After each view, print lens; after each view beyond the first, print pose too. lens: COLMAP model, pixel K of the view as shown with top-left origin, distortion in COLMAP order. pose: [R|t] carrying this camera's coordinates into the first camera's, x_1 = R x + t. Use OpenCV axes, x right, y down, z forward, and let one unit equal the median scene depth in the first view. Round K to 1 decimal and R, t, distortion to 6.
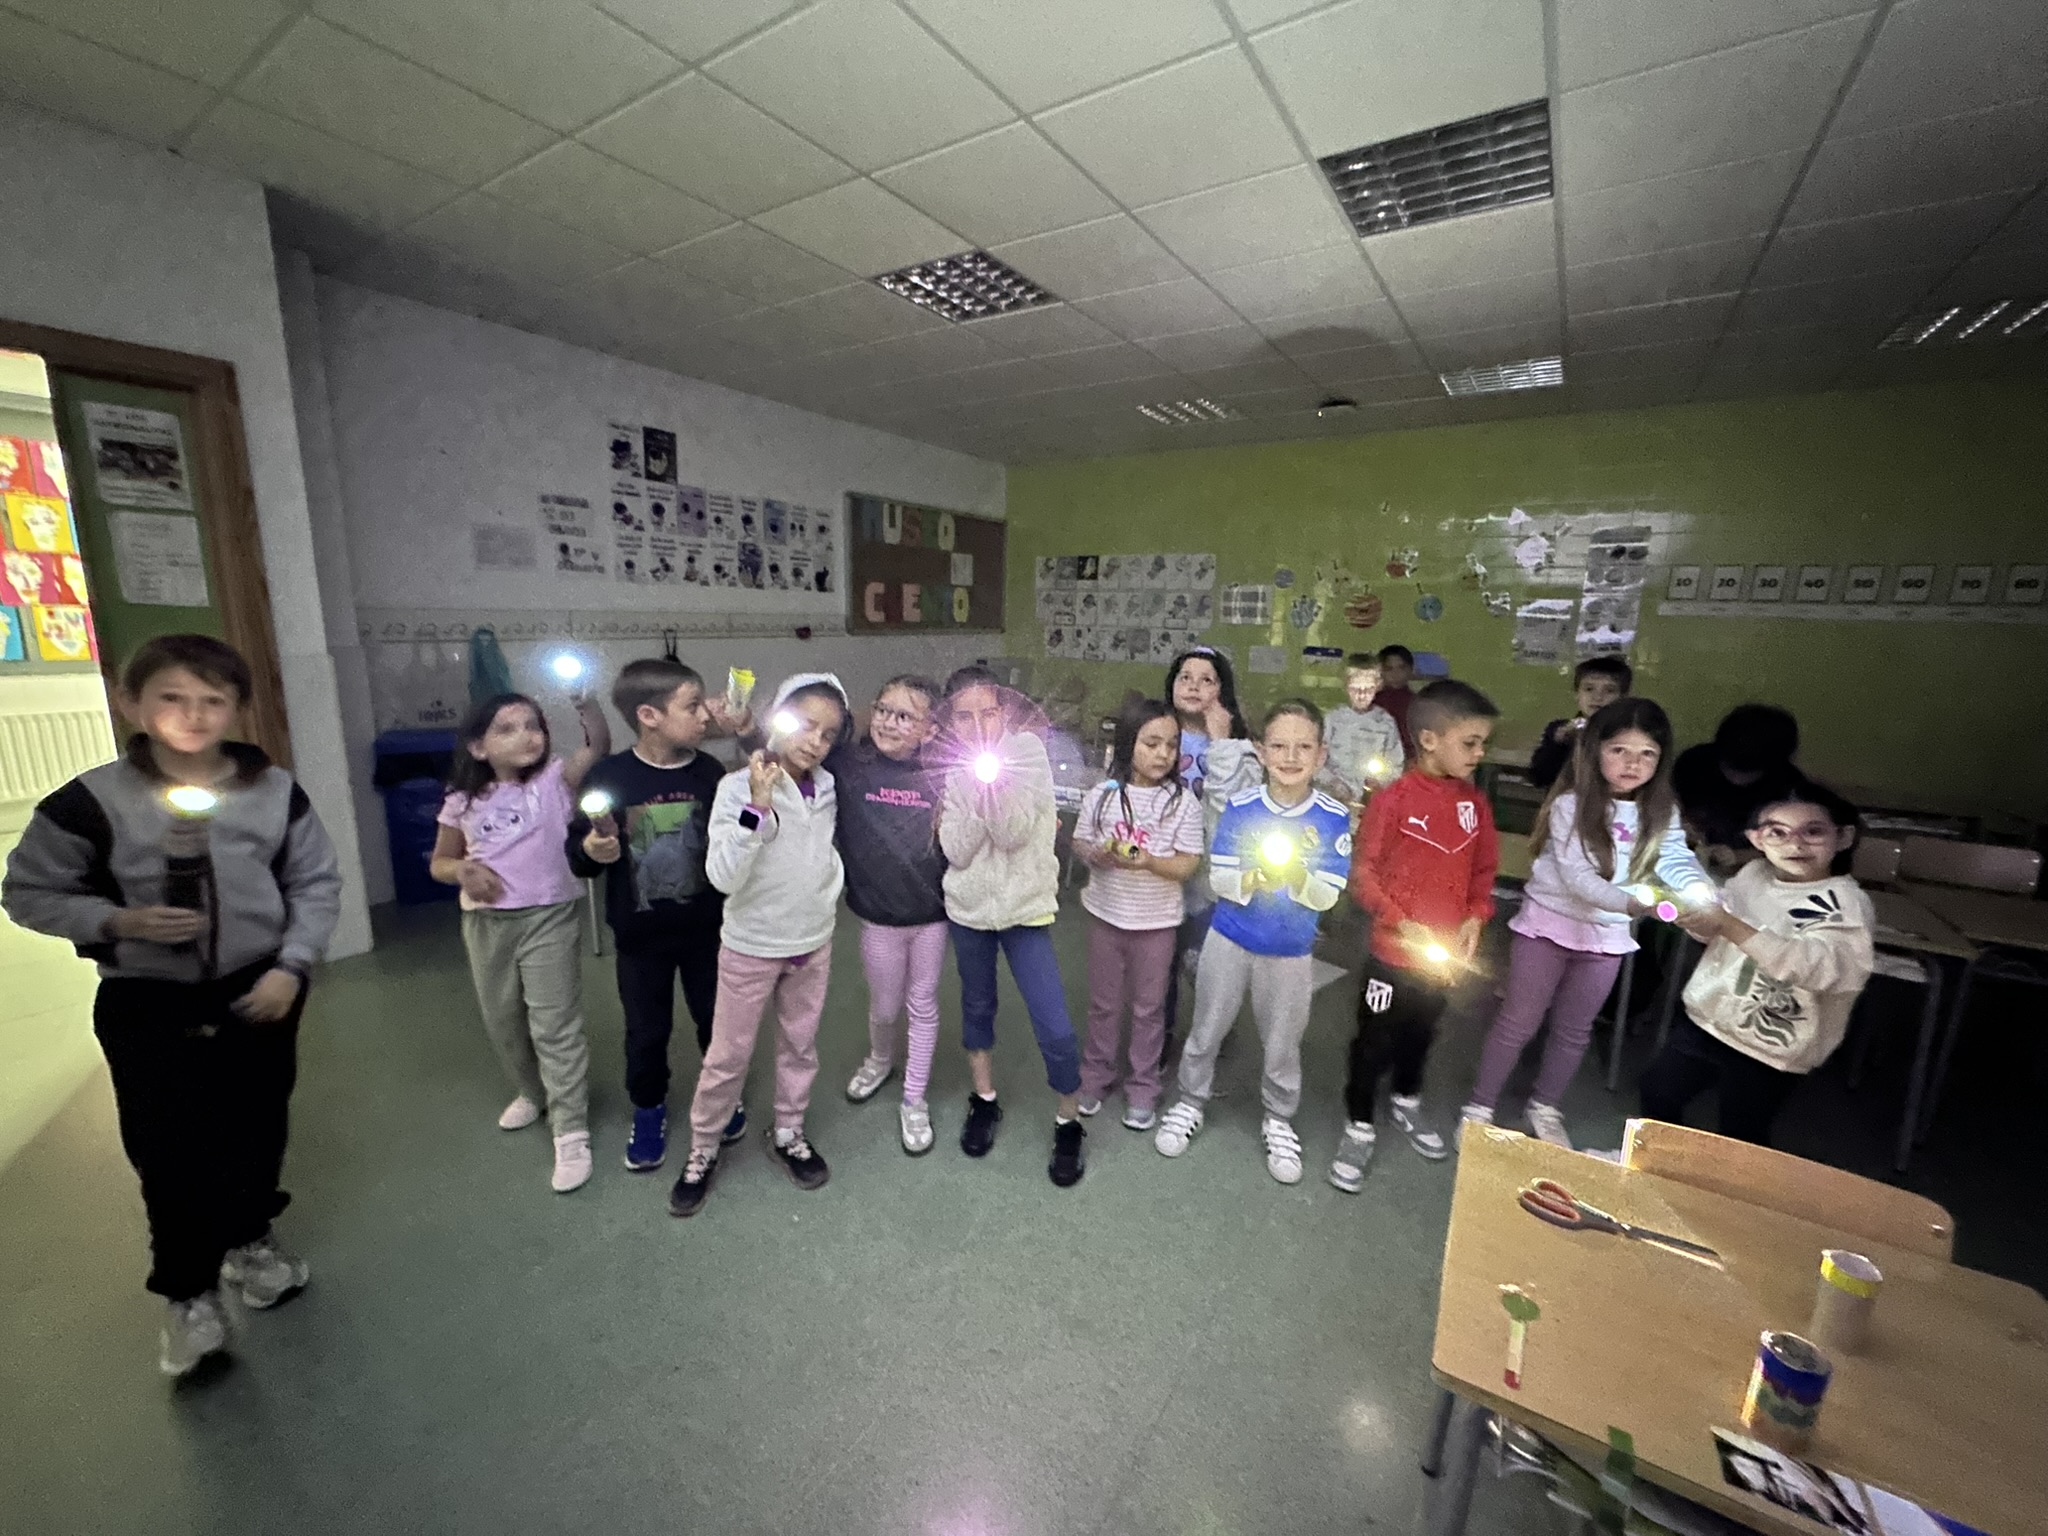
lens RADIAL K [[823.5, 0, 1030.3], [0, 823.5, 779.9], [0, 0, 1]] dist [0.020963, -0.000404]
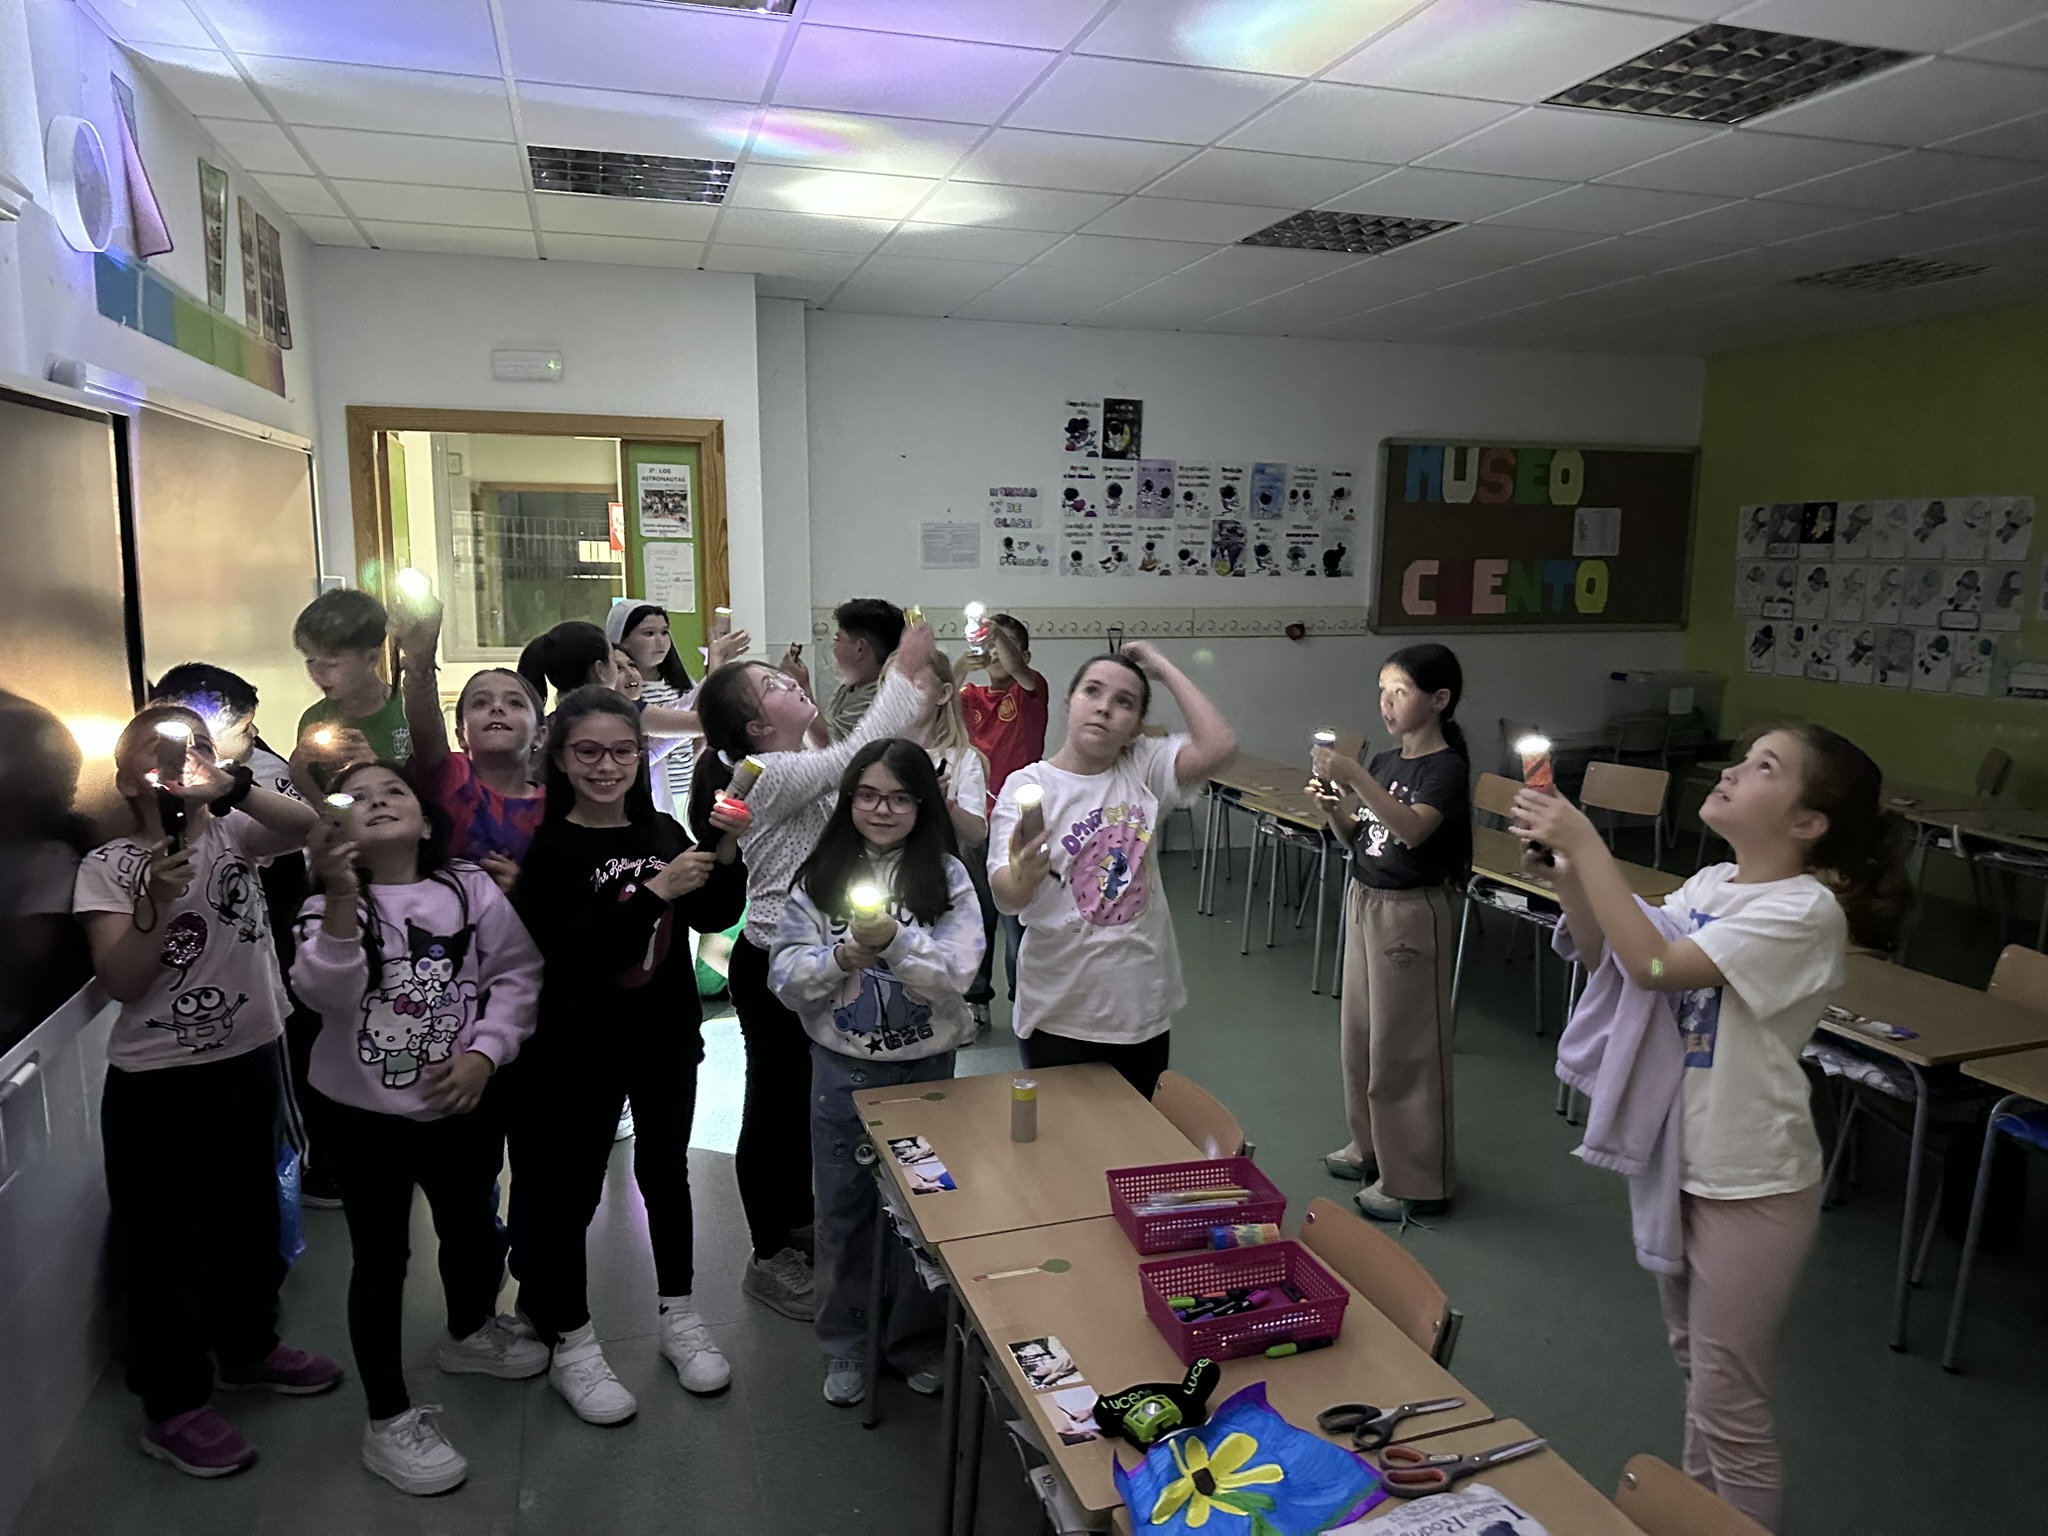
lens RADIAL K [[1417.2, 0, 1072.1], [0, 1417.2, 775.8], [0, 0, 1]] dist [0.080226, -0.067100]
pose [[0.774635, 0.082348, -0.627025, 0.394489], [-0.117967, 0.992899, -0.015339, -0.003299], [0.621309, 0.085850, 0.778848, -0.130230]]
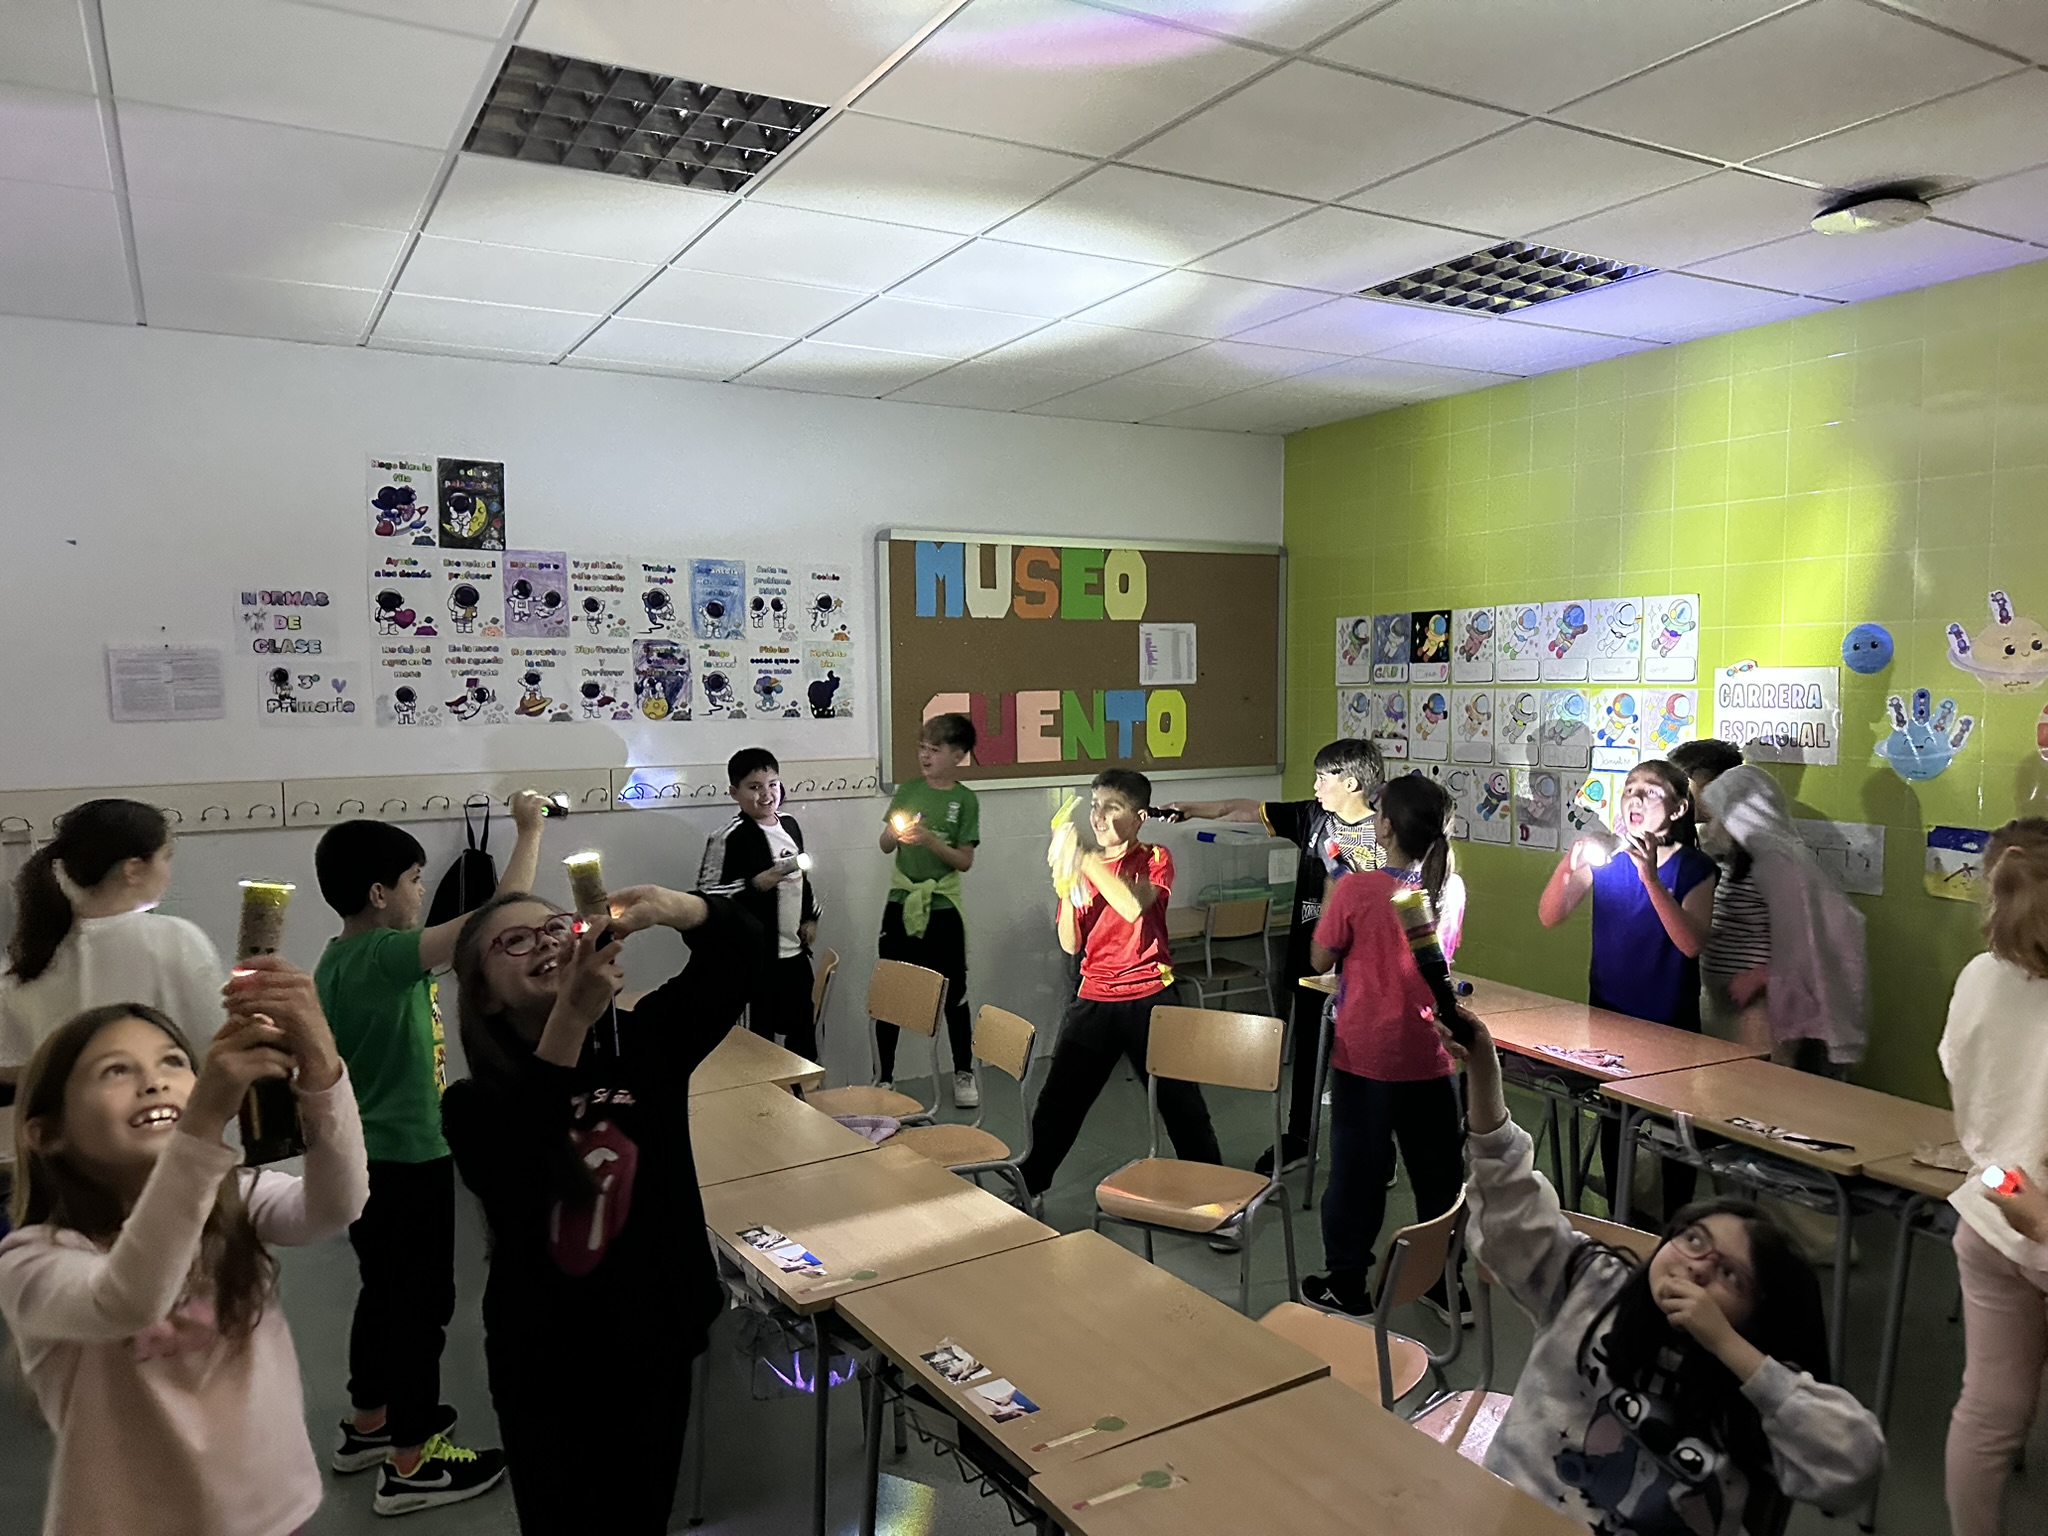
lens RADIAL K [[1417.2, 0, 1028.0], [0, 1417.2, 801.9], [0, 0, 1]] dist [0.080226, -0.067100]
pose [[0.894633, 0.002514, -0.446794, 0.280418], [-0.056922, 0.992477, -0.108394, -0.086285], [0.443160, 0.122405, 0.888046, 0.265965]]
